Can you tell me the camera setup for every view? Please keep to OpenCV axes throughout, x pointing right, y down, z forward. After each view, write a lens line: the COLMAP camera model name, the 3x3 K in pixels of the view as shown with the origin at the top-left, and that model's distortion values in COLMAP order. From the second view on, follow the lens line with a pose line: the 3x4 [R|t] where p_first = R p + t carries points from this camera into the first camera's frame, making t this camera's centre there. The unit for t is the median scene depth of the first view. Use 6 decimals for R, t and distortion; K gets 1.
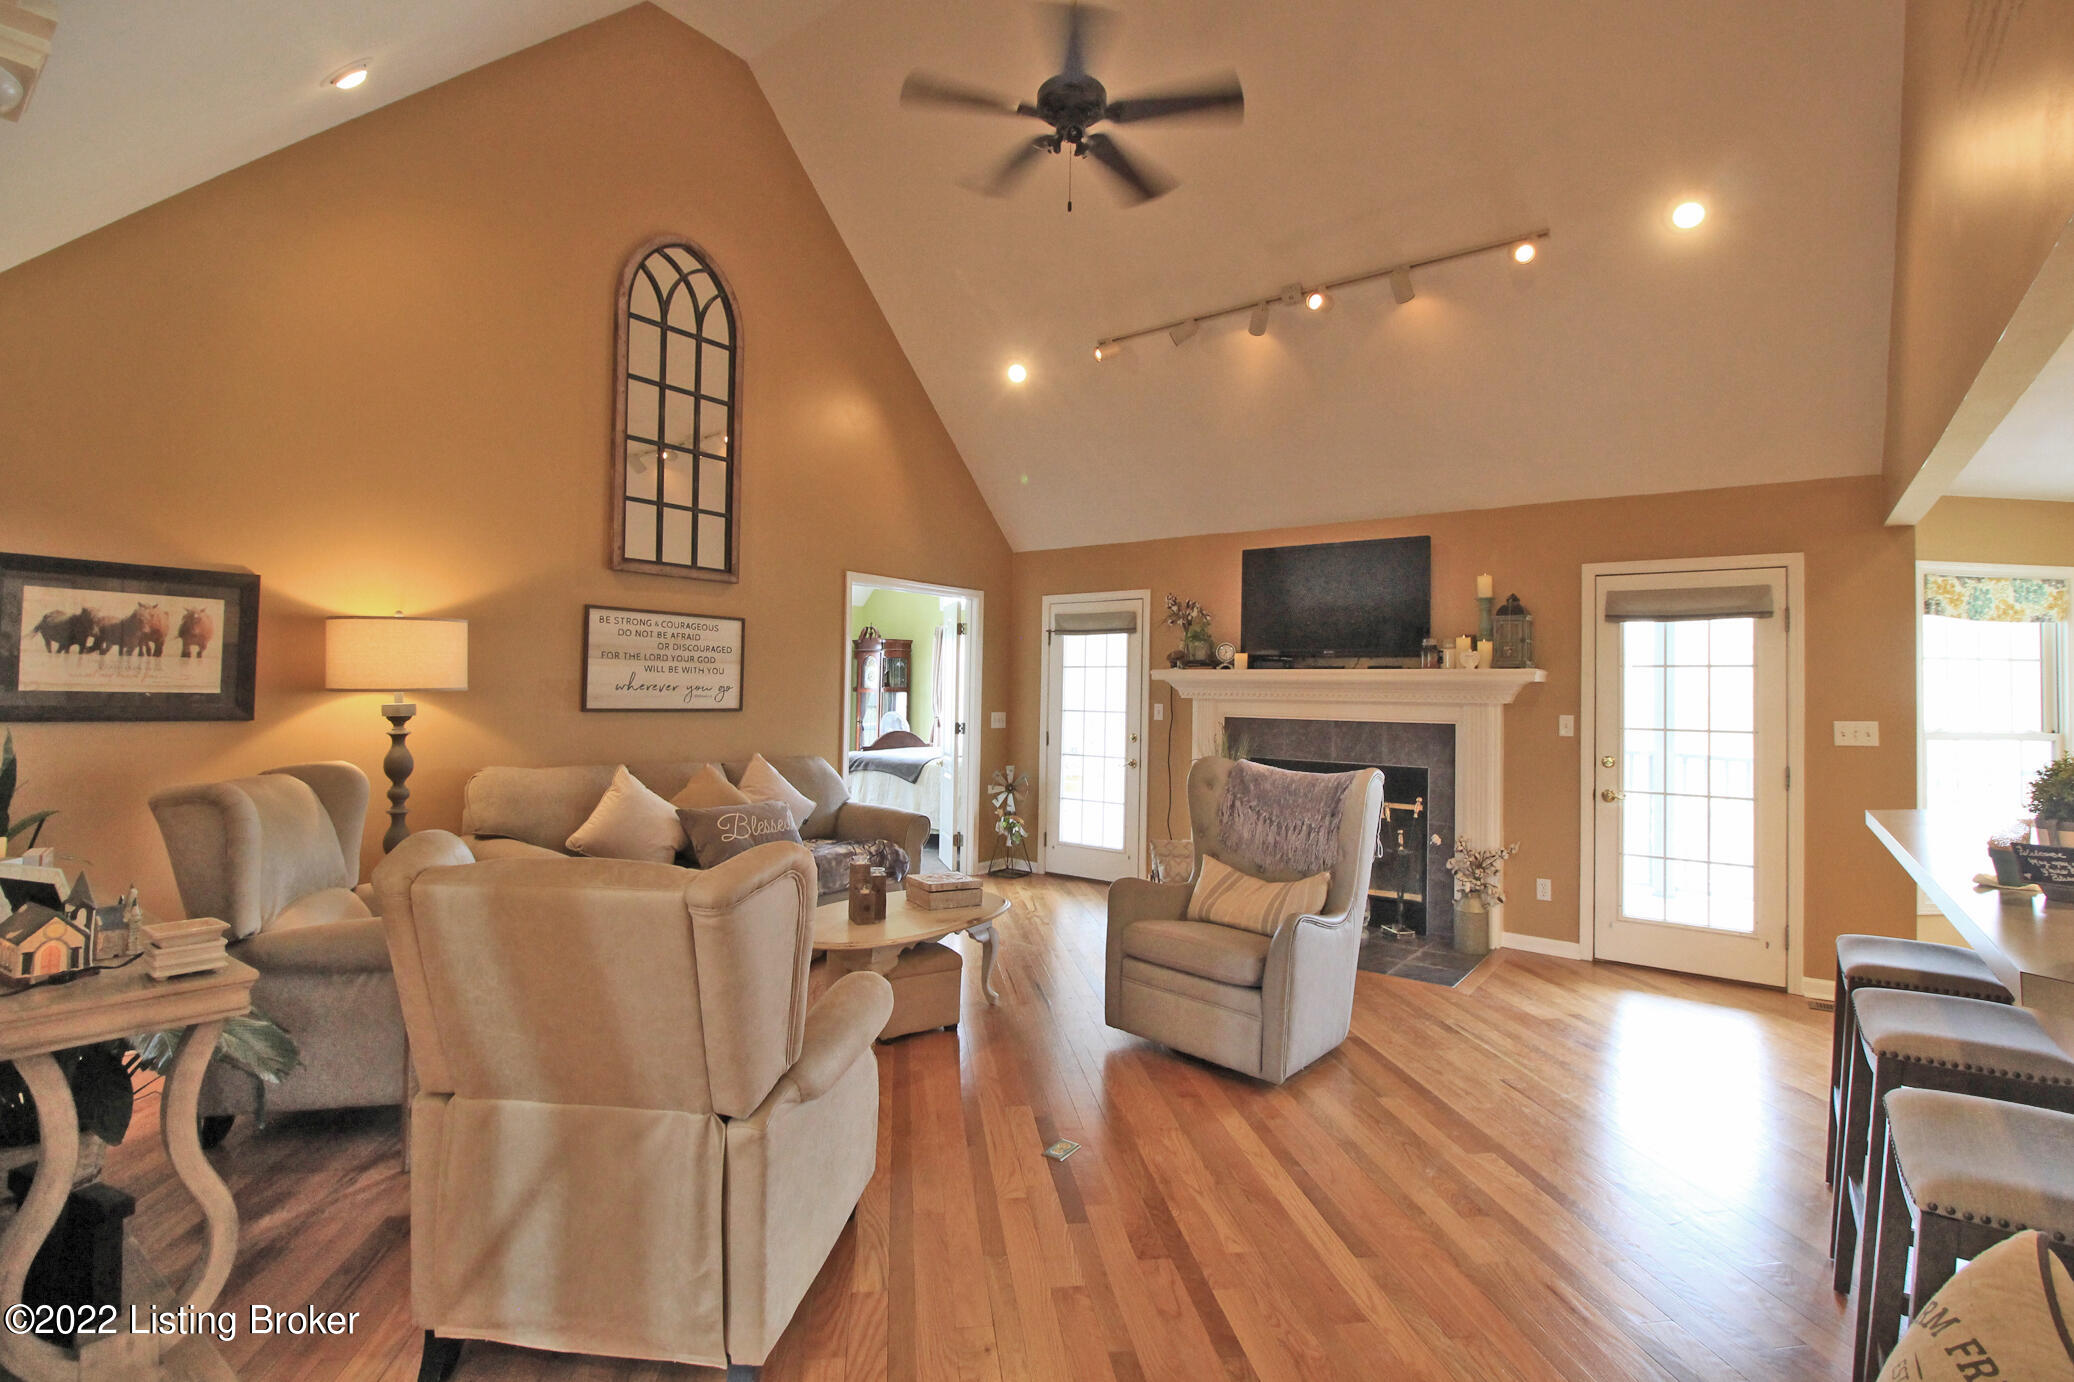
lens RADIAL K [[986.3, 0, 1026.2], [0, 986.3, 663.1], [0, 0, 1]] dist [0.001719, -0.013242]
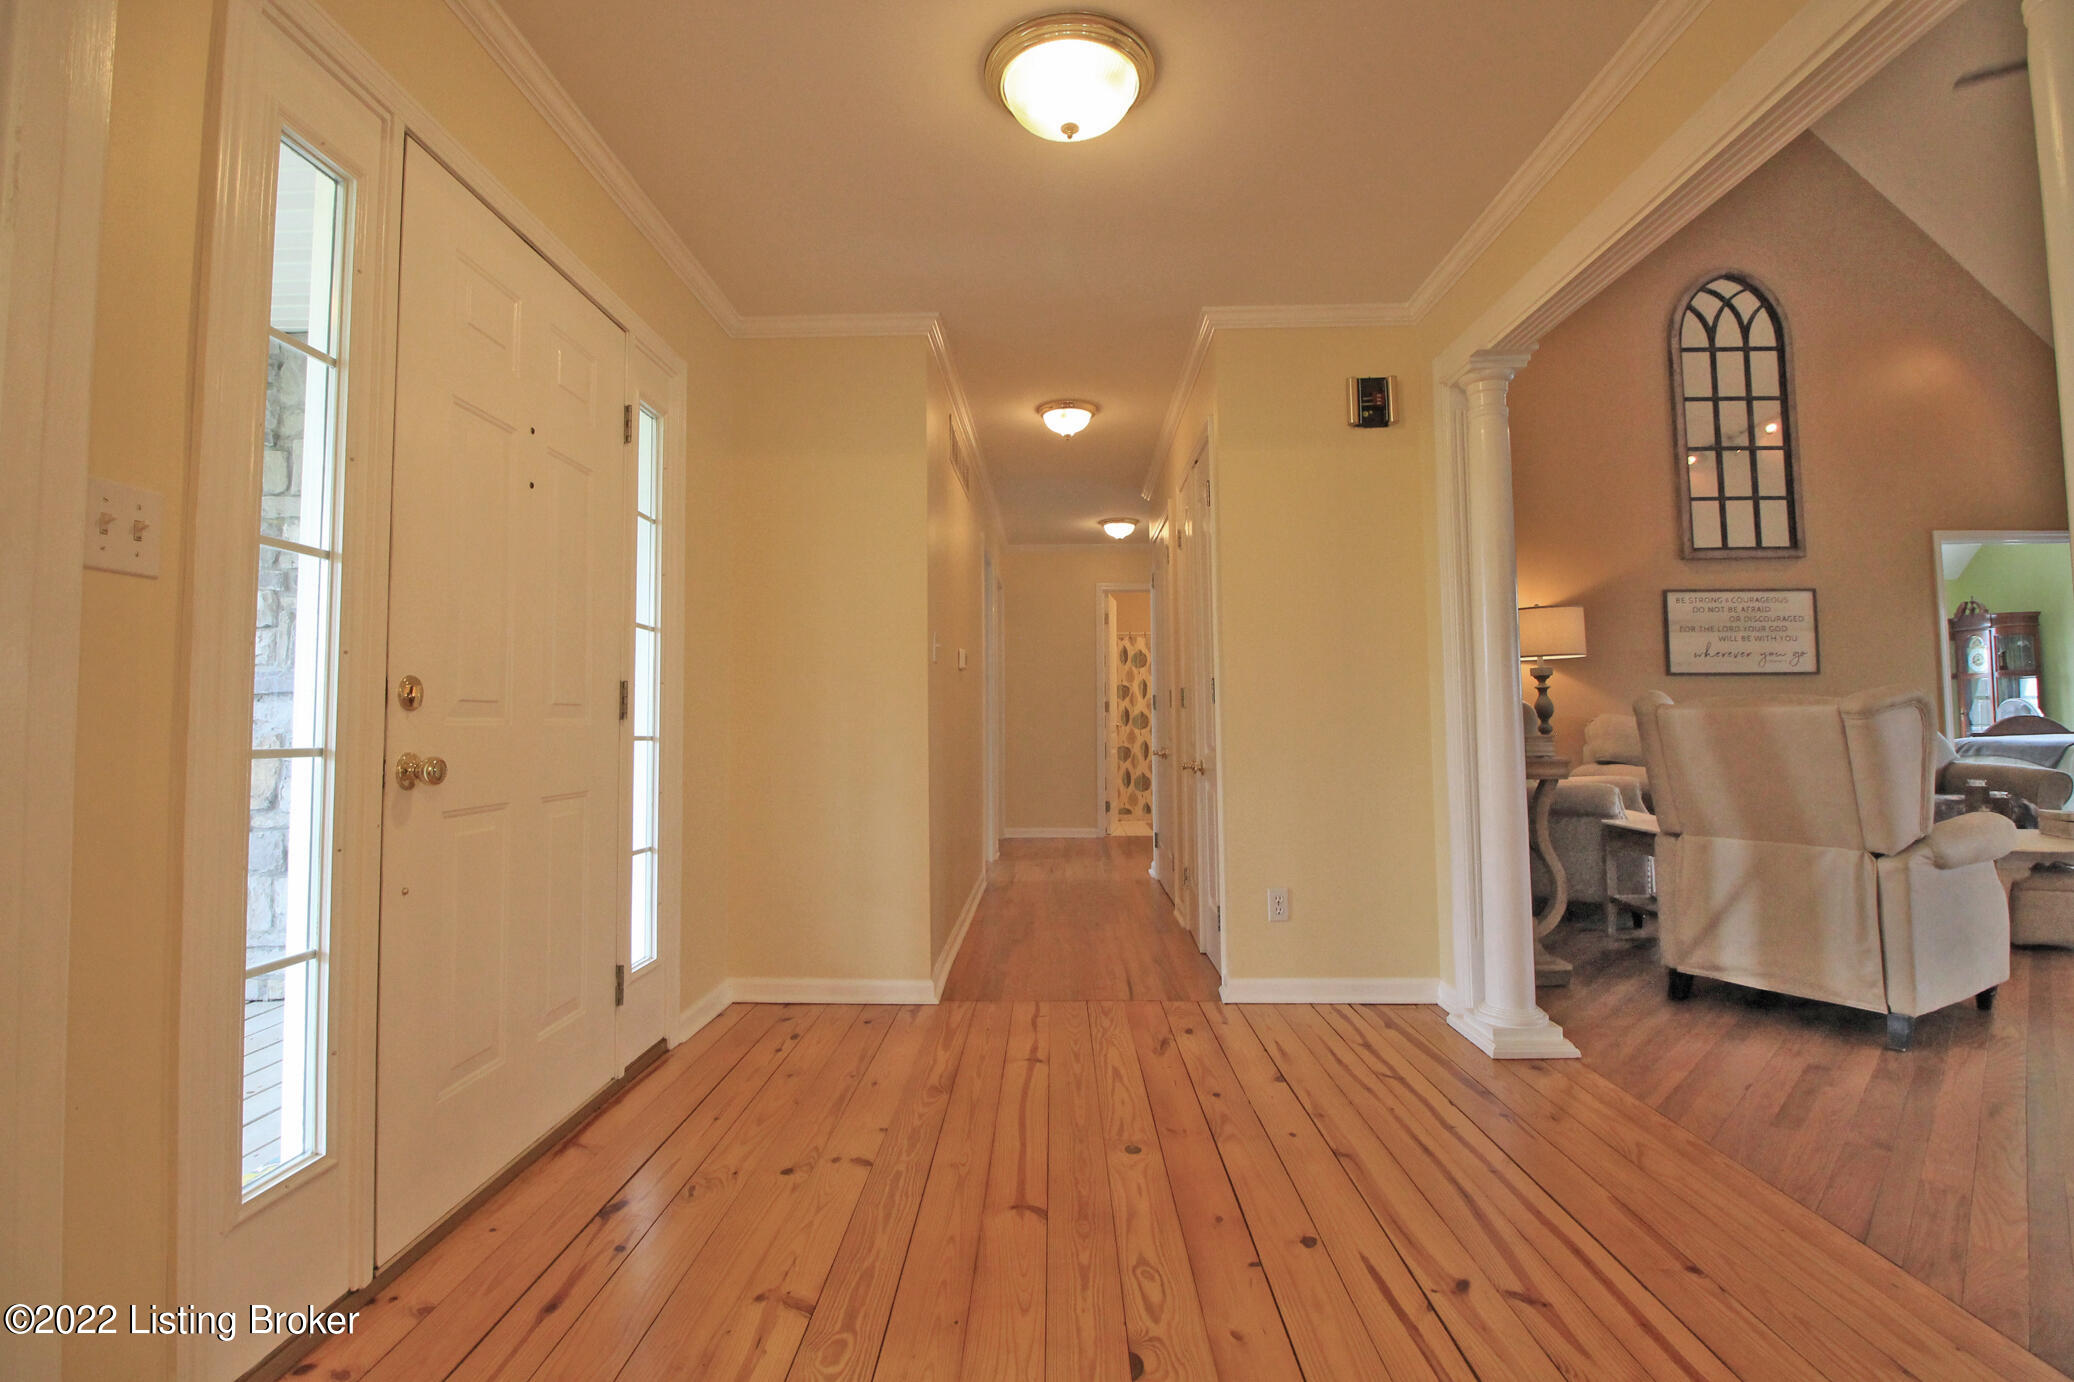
lens RADIAL K [[986.3, 0, 1026.2], [0, 986.3, 663.1], [0, 0, 1]] dist [0.001719, -0.013242]
pose [[0.597050, -0.068995, -0.799231, 0.056778], [0.043745, 0.997612, -0.053442, 0.060401], [0.801010, -0.003055, 0.598643, -0.365119]]
